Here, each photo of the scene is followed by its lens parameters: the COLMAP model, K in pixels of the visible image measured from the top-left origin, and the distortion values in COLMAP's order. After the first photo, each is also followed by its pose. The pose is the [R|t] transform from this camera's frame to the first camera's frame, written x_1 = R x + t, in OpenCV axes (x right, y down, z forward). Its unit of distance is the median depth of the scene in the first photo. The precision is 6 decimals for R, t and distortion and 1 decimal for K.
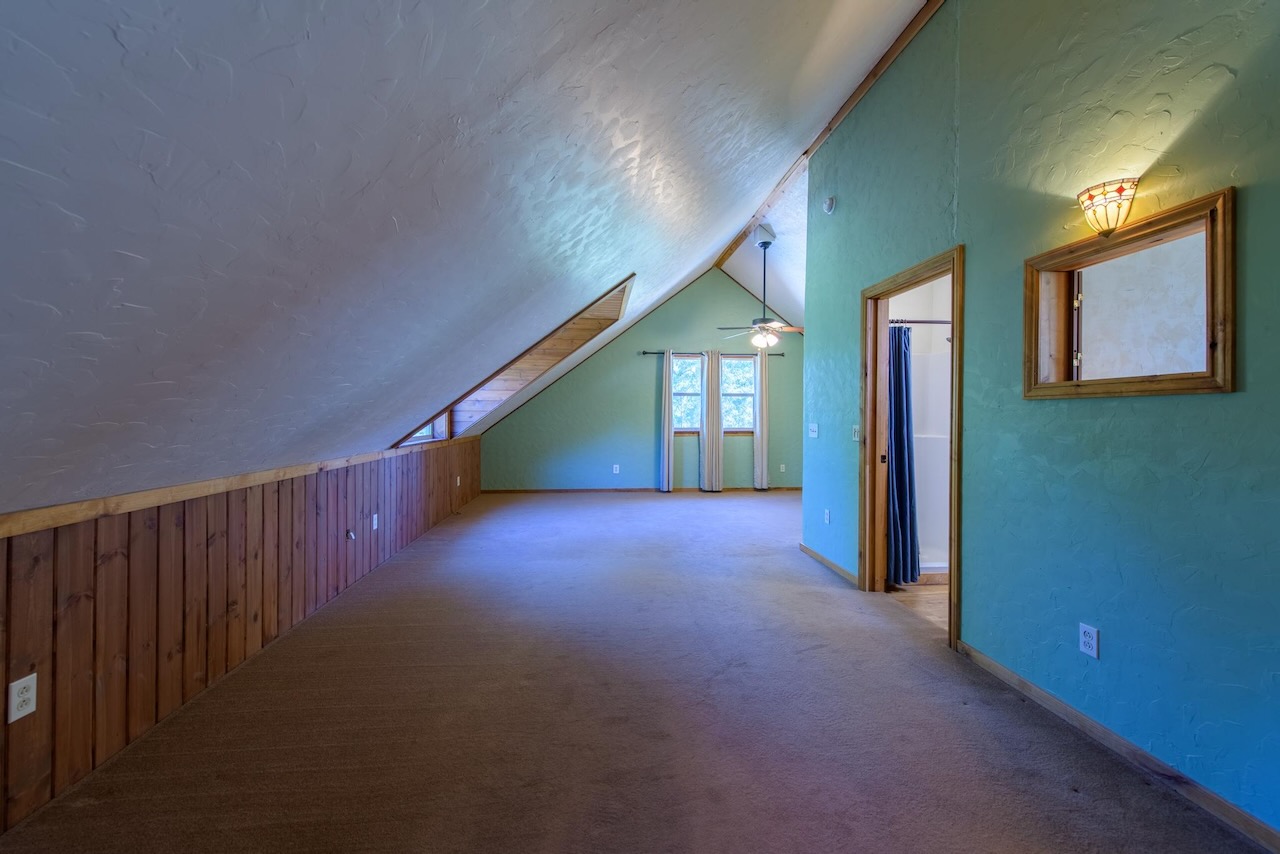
lens RADIAL K [[498.5, 0, 652.8], [0, 498.5, 416.9], [0, 0, 1]] dist [0.010446, -0.003373]
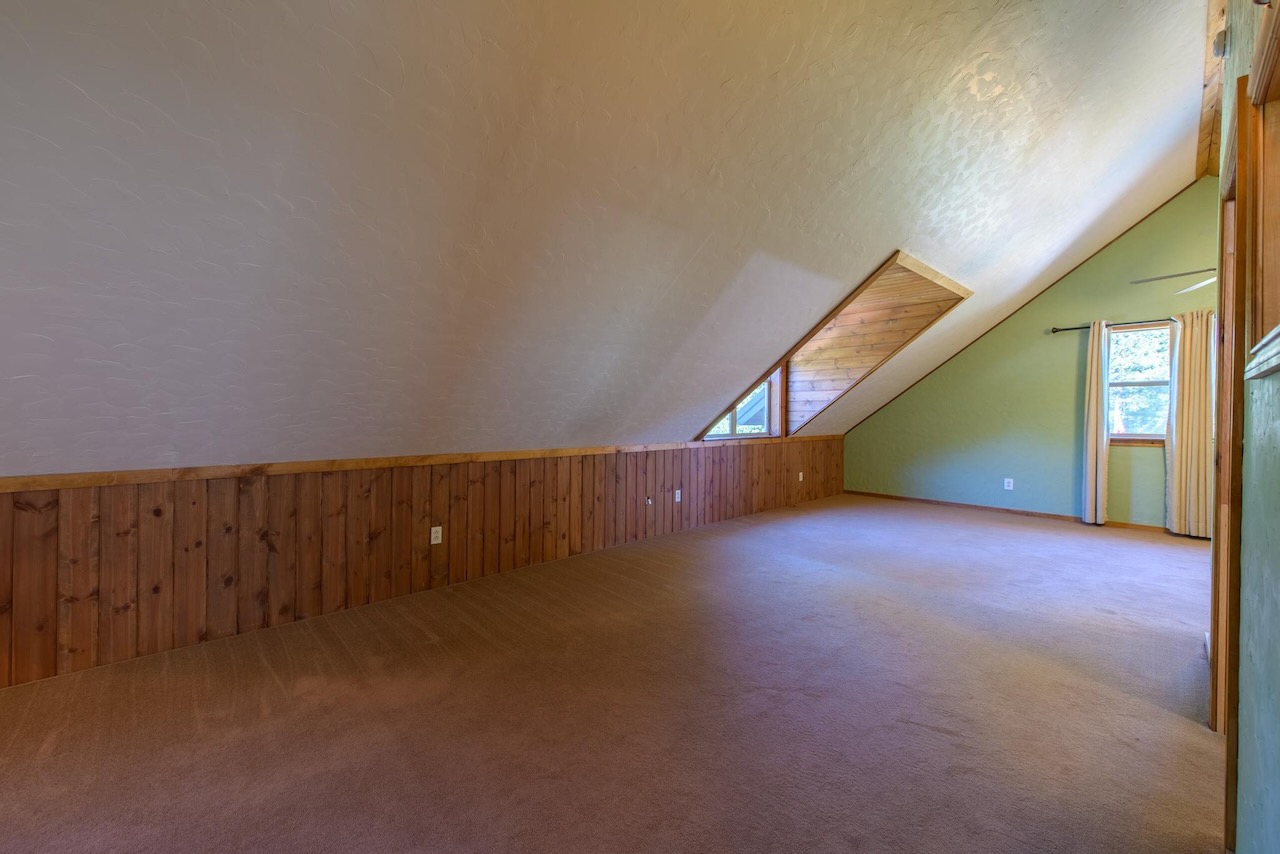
lens RADIAL K [[498.5, 0, 639.8], [0, 498.5, 419.5], [0, 0, 1]] dist [0.010446, -0.003373]
pose [[0.601133, 0.008410, -0.799105, 0.601851], [-0.004745, 0.999965, 0.006955, 0.002250], [0.799135, -0.000389, 0.601152, 0.192008]]
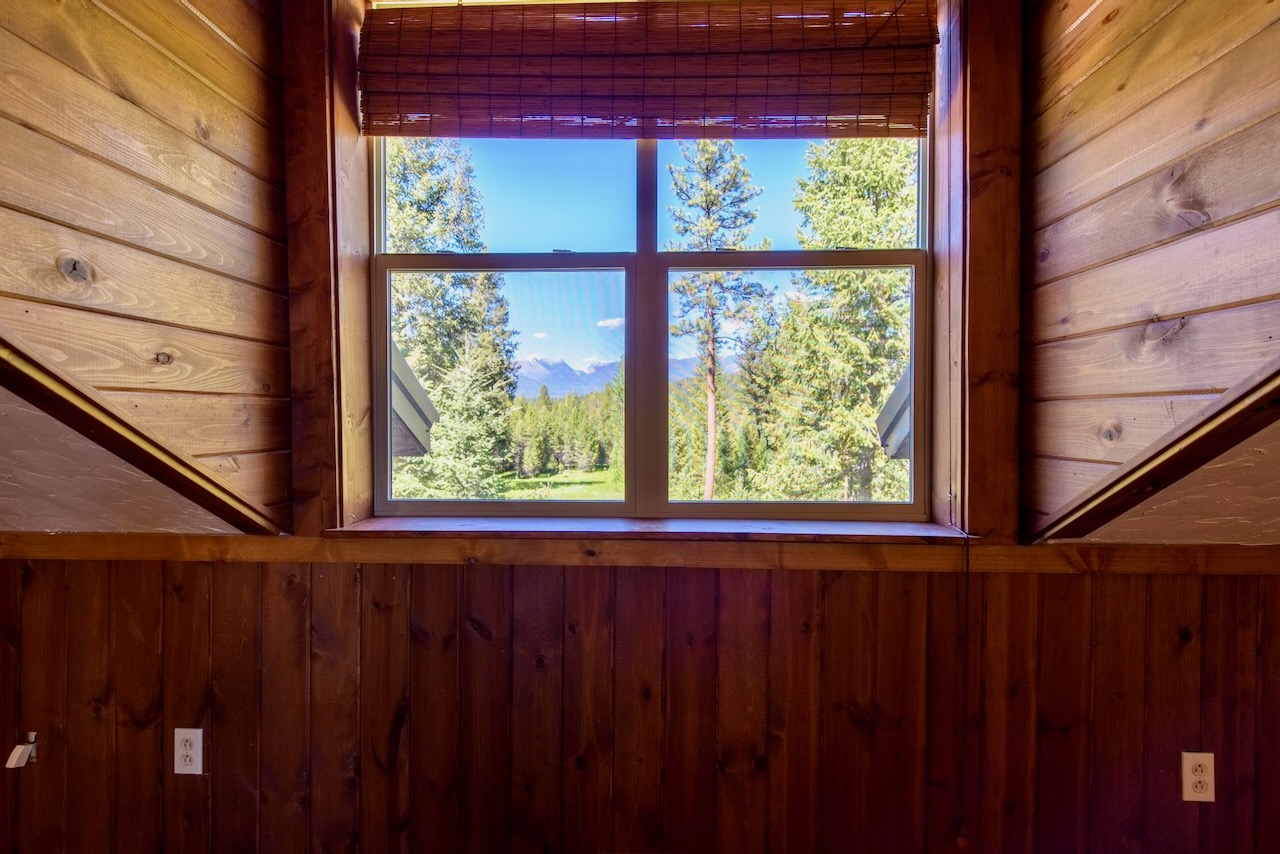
lens RADIAL K [[513.3, 0, 650.9], [0, 513.3, 416.7], [0, 0, 1]] dist [0.001278, 0.000000]
pose [[-0.133430, 0.007601, -0.991029, -0.381042], [-0.002831, 0.999964, 0.008051, -0.010755], [0.991054, 0.003880, -0.133404, 1.883537]]
